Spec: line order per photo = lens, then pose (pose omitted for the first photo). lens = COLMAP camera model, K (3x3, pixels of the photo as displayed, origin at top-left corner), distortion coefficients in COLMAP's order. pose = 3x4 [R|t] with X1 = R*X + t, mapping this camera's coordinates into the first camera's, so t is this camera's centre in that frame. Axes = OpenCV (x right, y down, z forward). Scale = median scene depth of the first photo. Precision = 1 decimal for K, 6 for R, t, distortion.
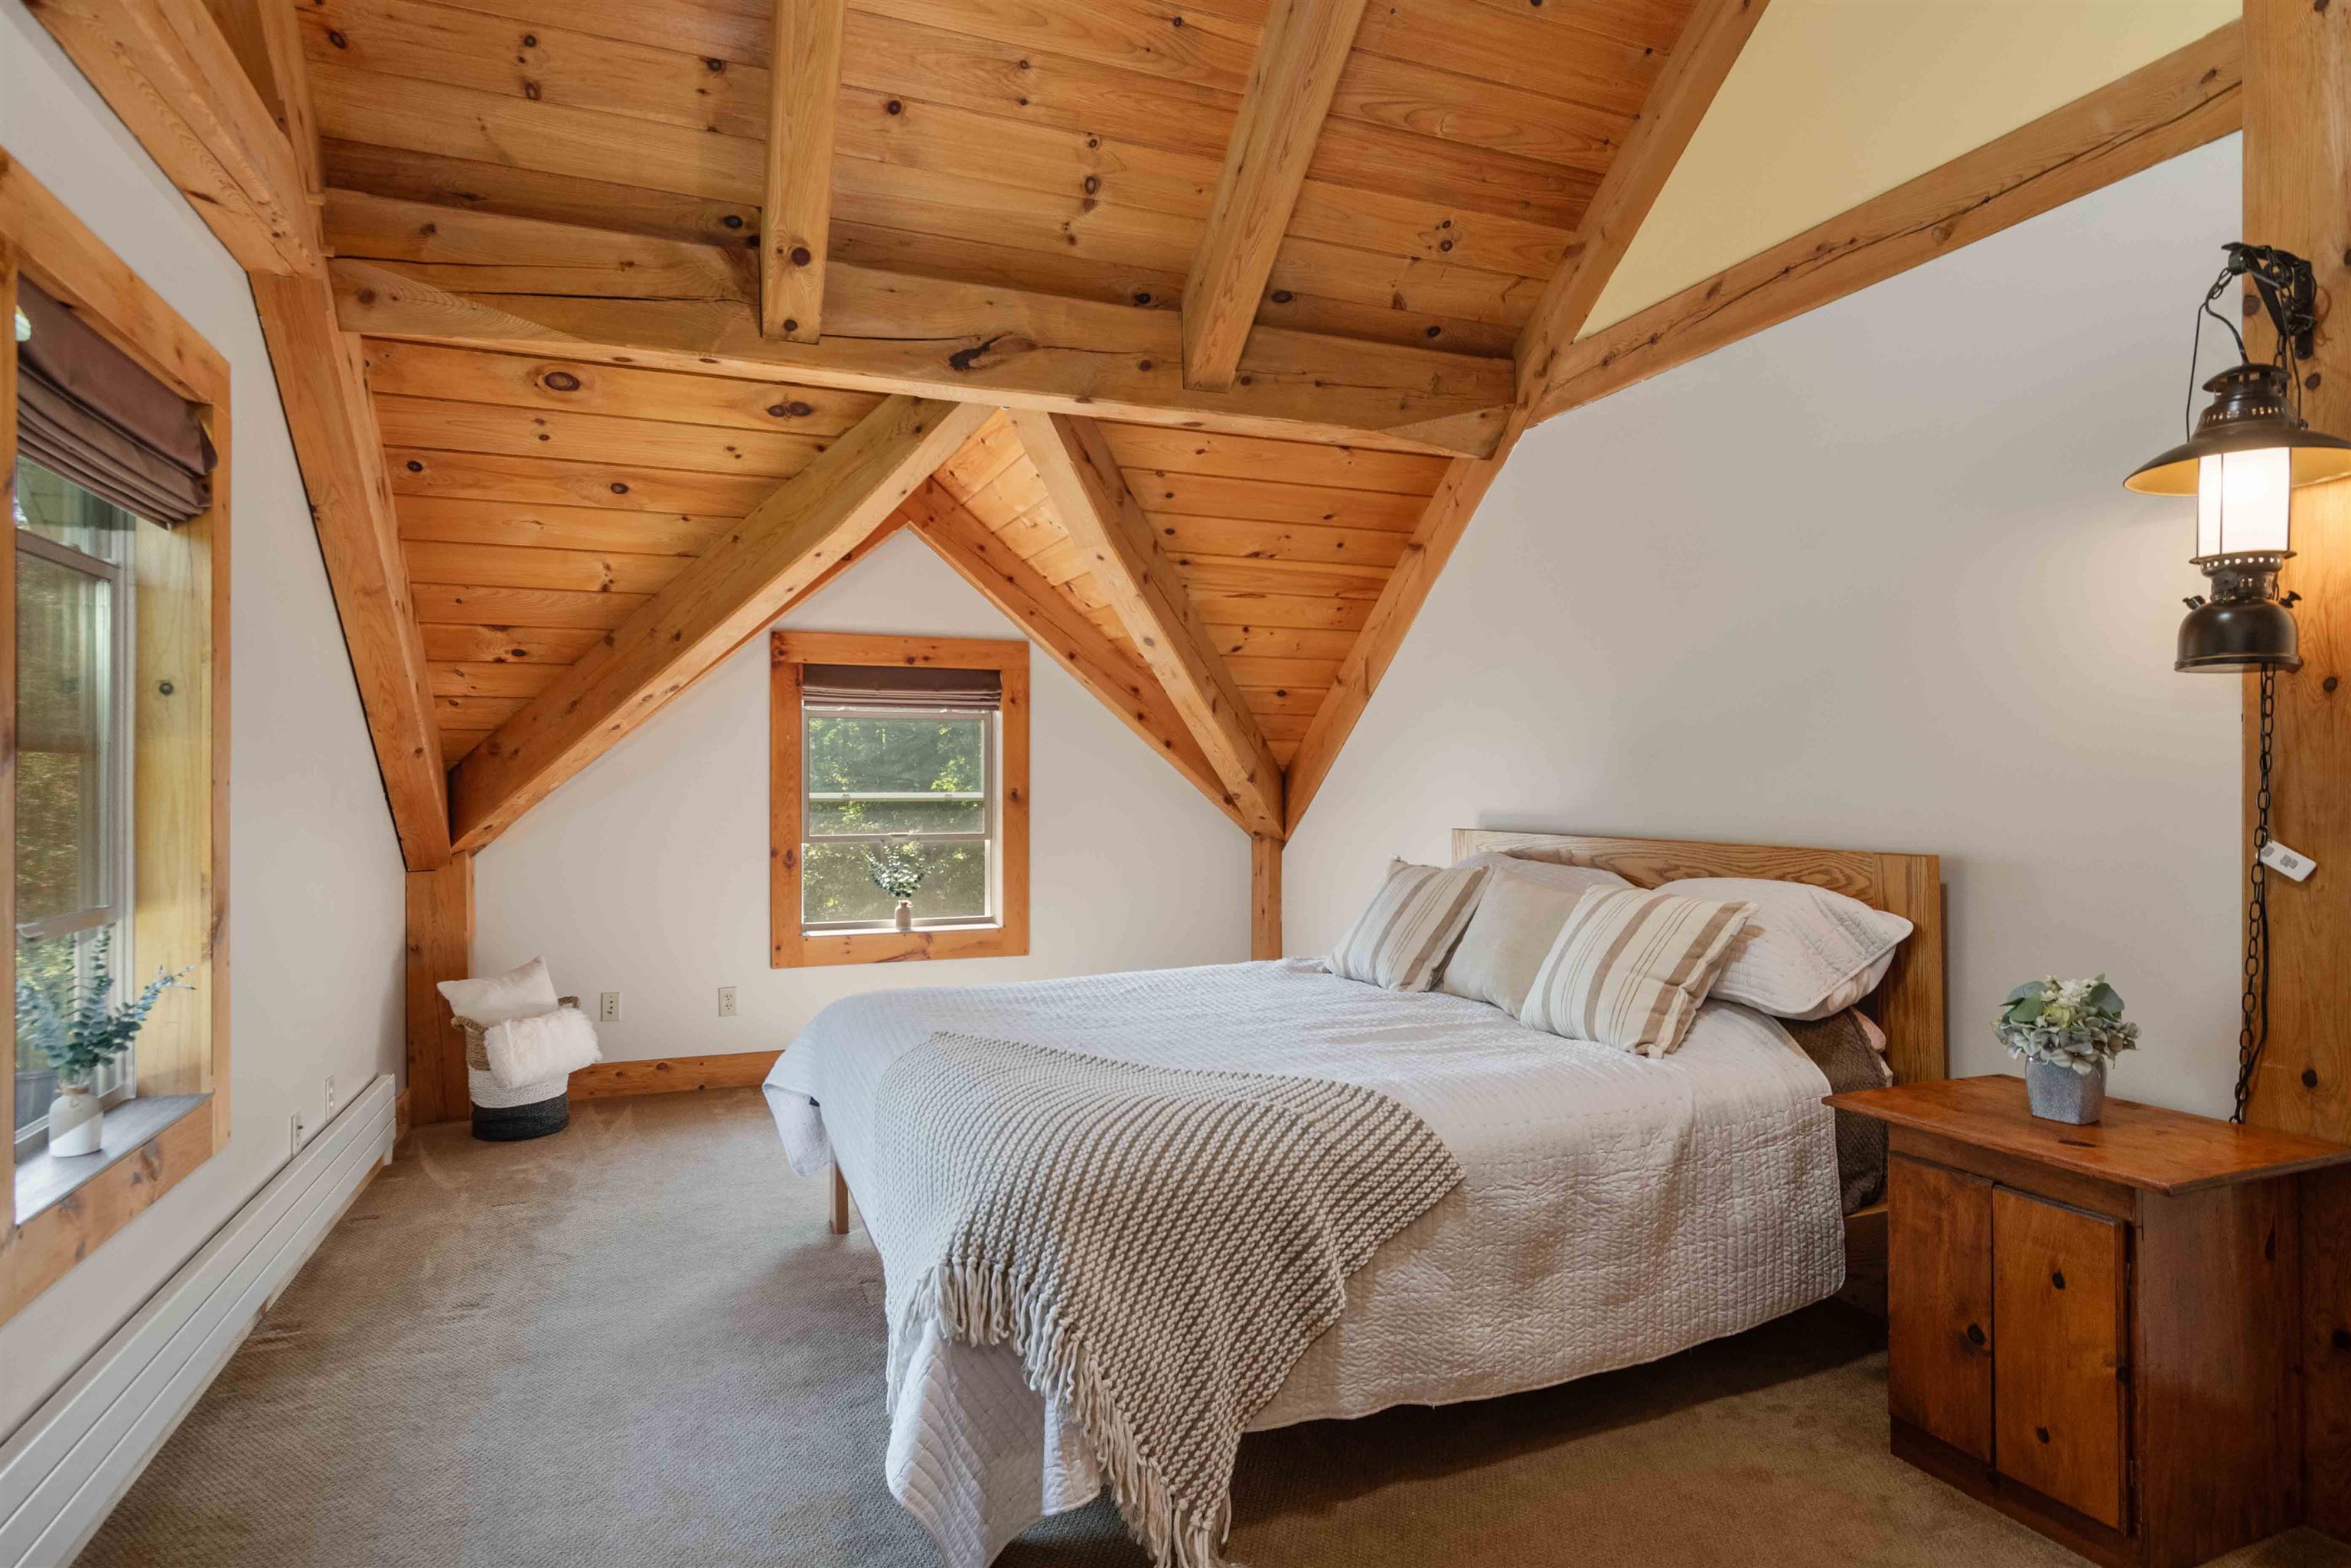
lens RADIAL K [[1254.8, 0, 1172.3], [0, 1254.8, 787.2], [0, 0, 1]] dist [-0.002396, -0.000589]
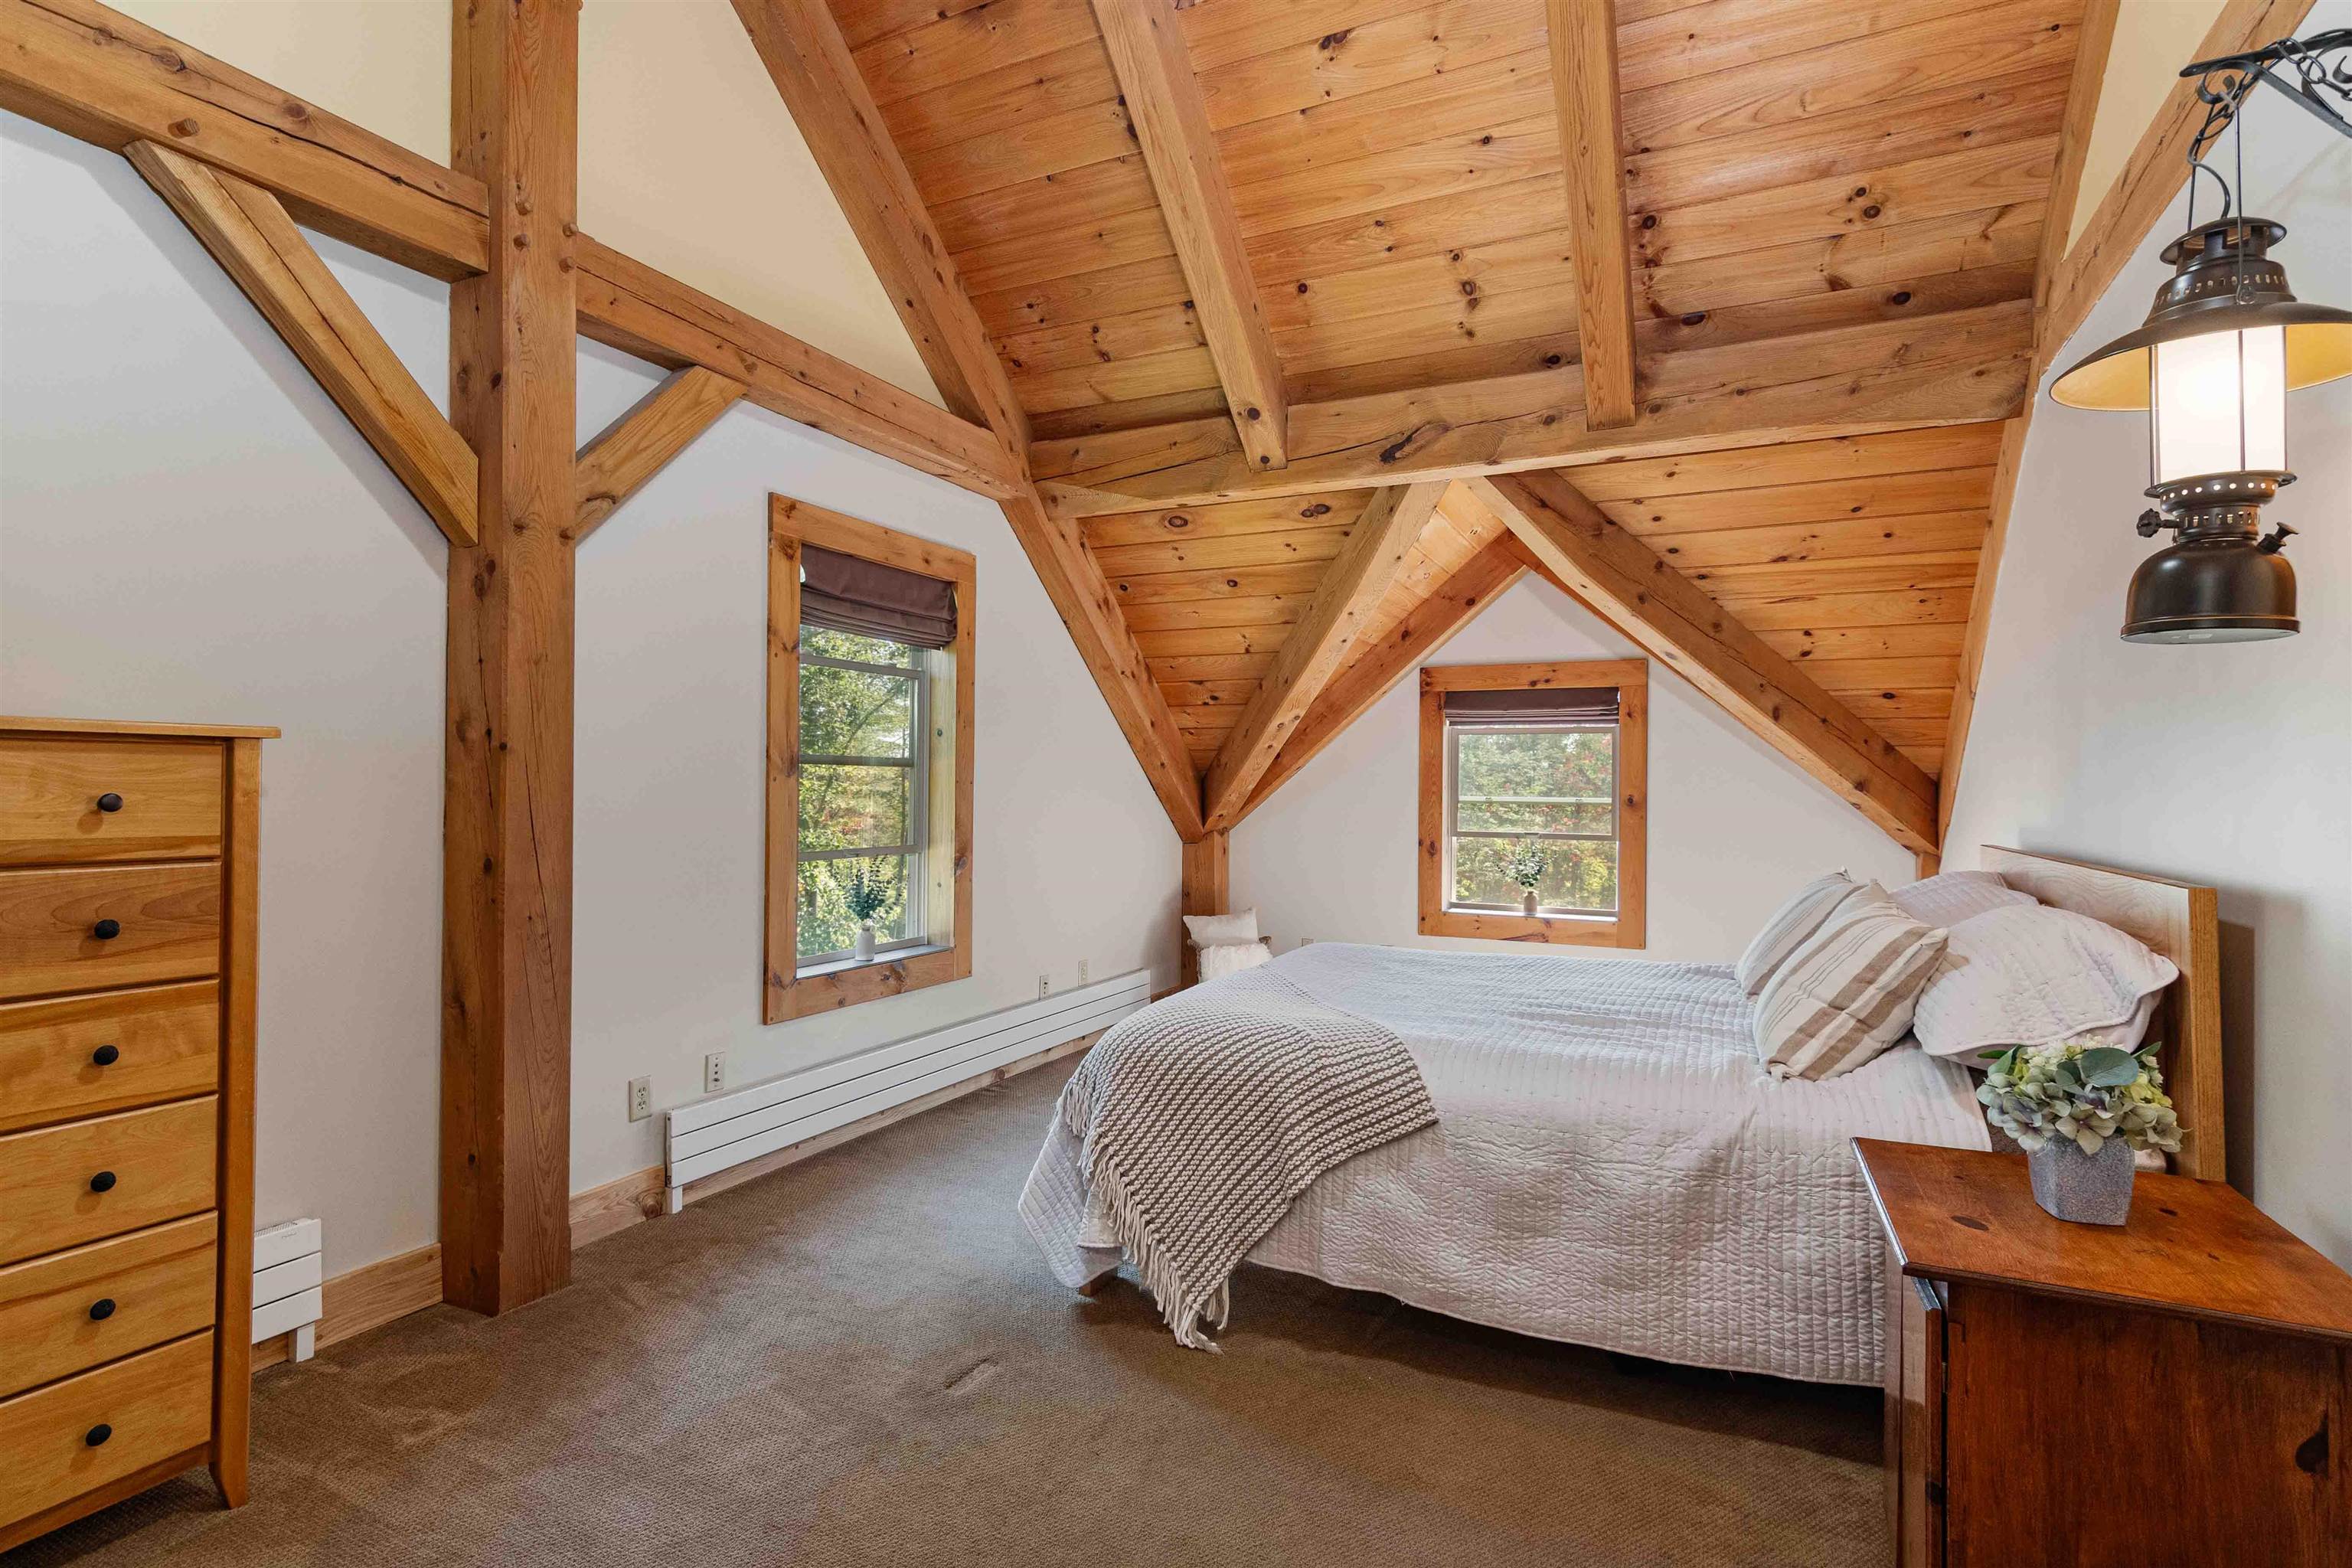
lens RADIAL K [[1148.5, 0, 1179.2], [0, 1148.5, 789.3], [0, 0, 1]] dist [0.000763, 0.000972]
pose [[0.679424, 0.008677, -0.733695, 0.576144], [-0.012816, 0.999918, -0.000042, 0.002151], [0.733634, 0.009431, 0.679479, 0.058213]]
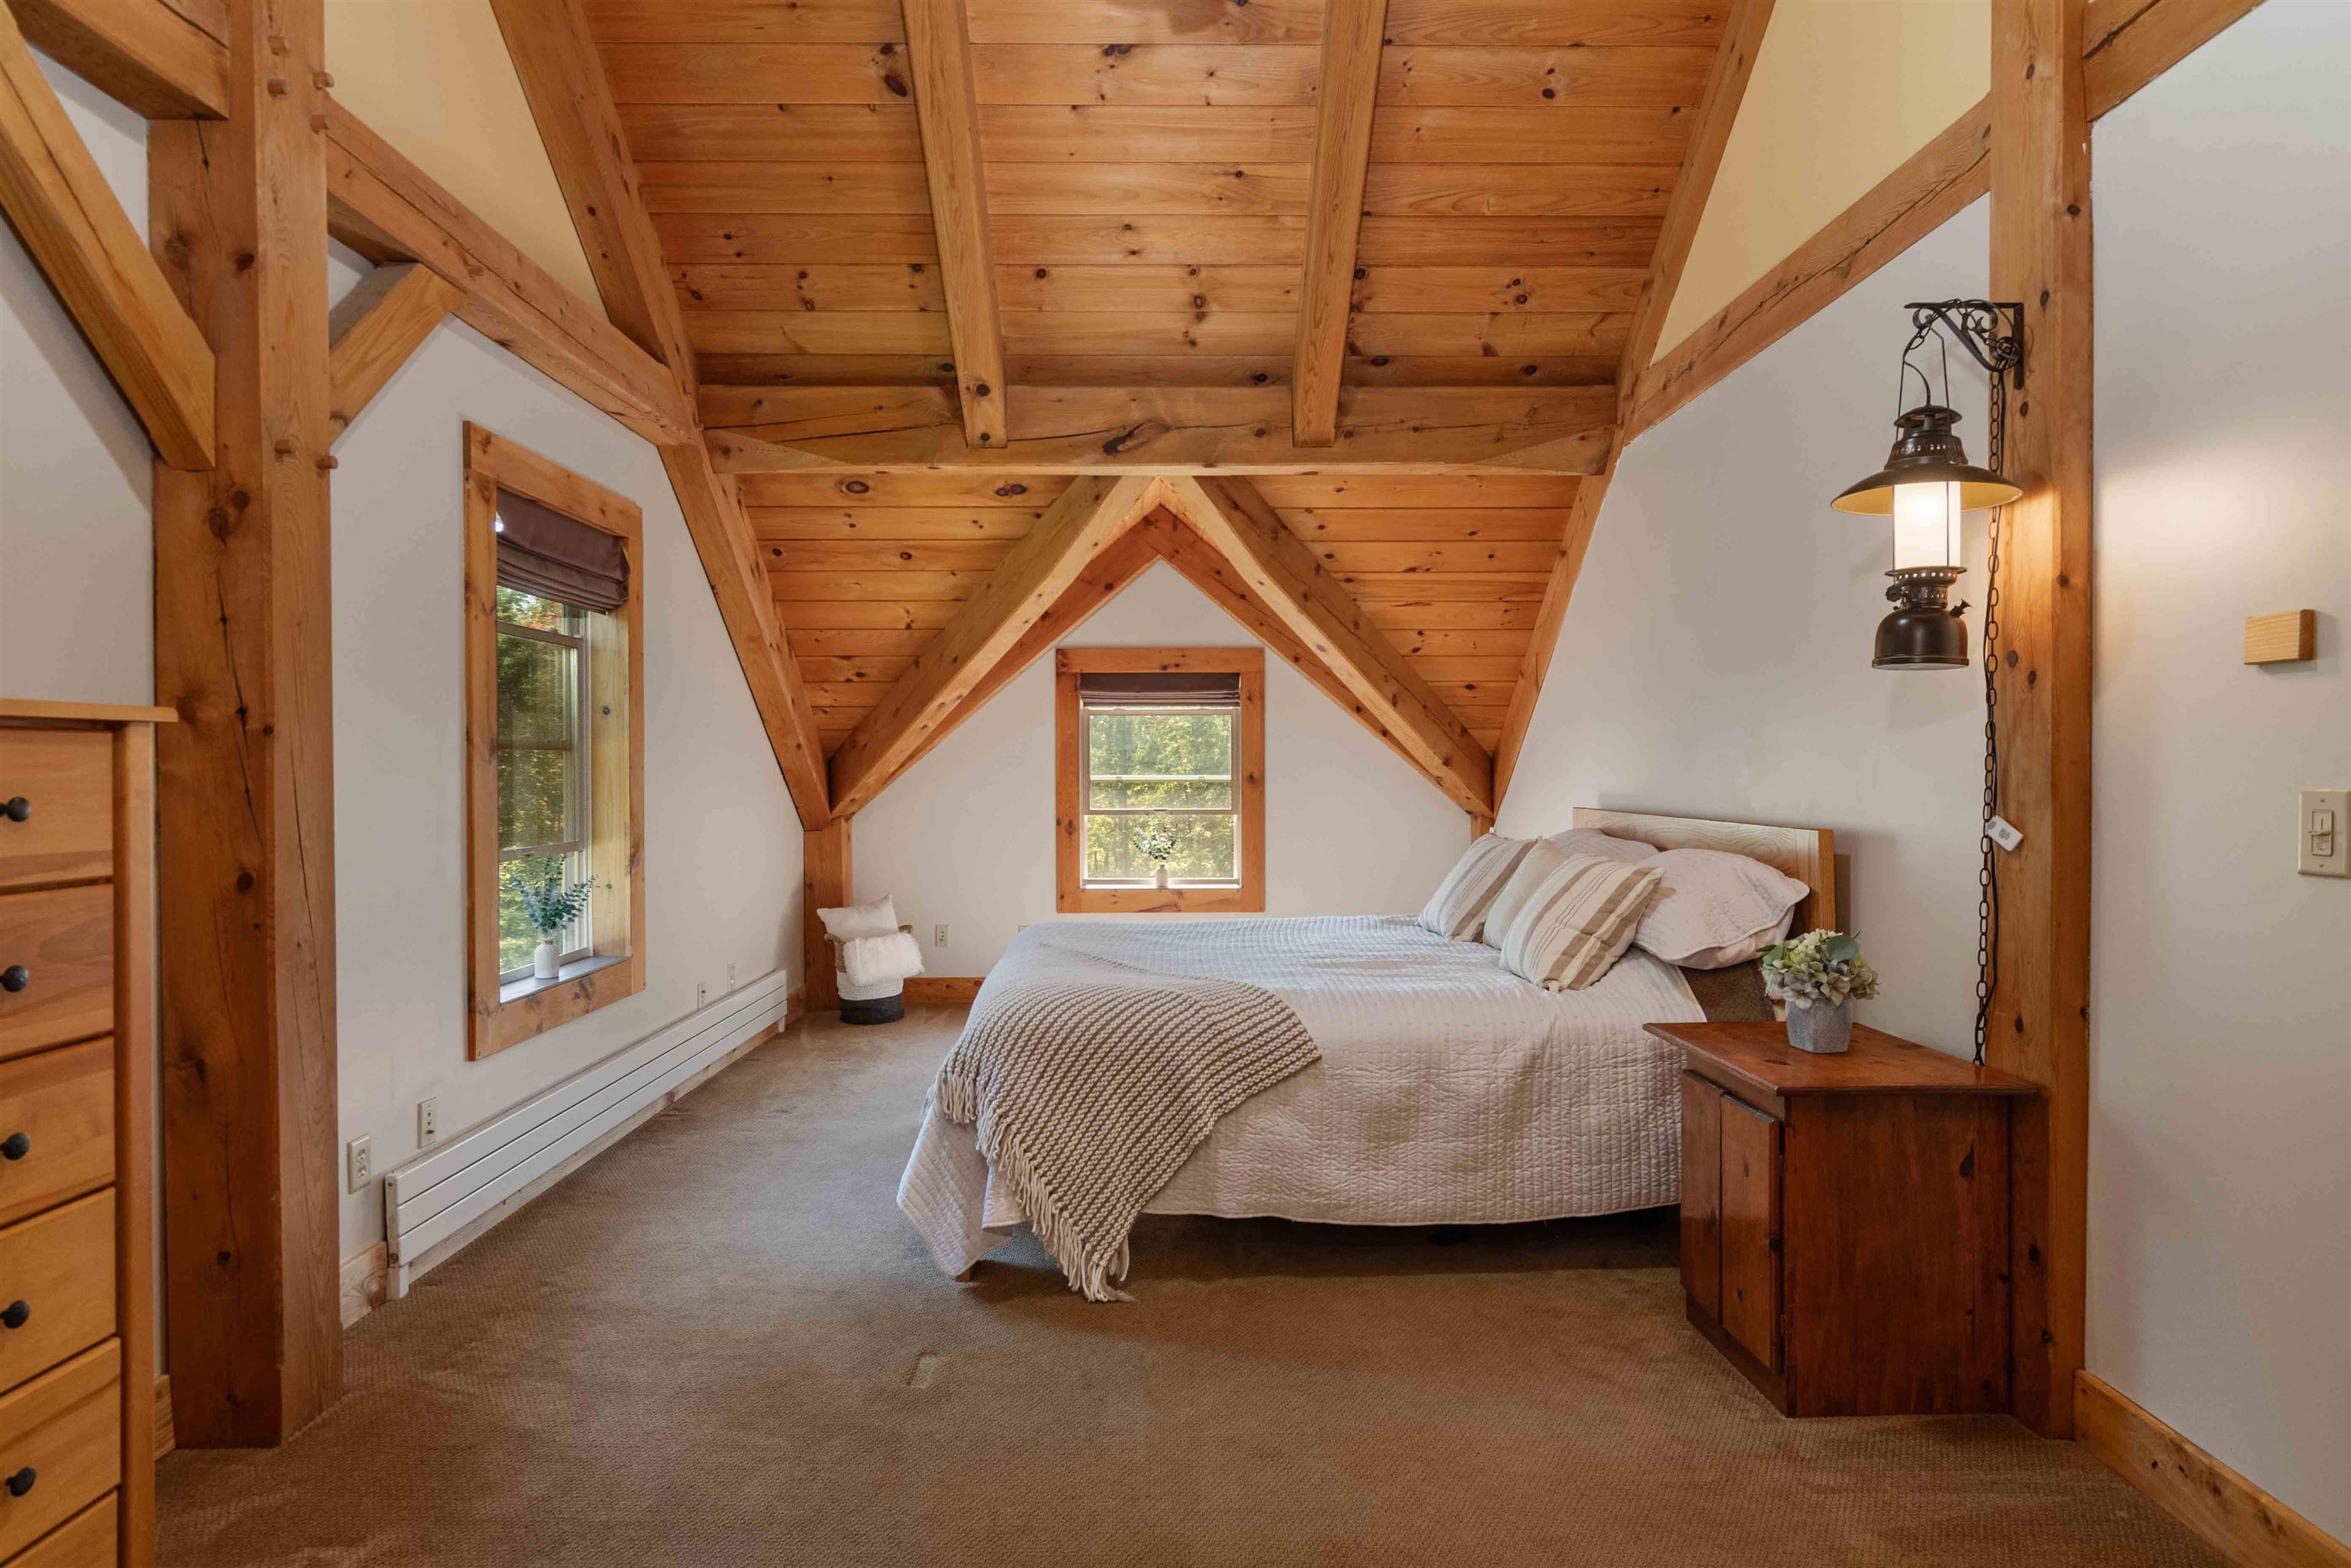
lens RADIAL K [[1226.6, 0, 1173.8], [0, 1226.6, 789.1], [0, 0, 1]] dist [-0.002126, -0.000429]
pose [[0.934474, 0.004445, -0.356002, 0.373437], [0.000539, 0.999903, 0.013901, 0.001924], [0.356030, -0.013182, 0.934382, -0.196571]]
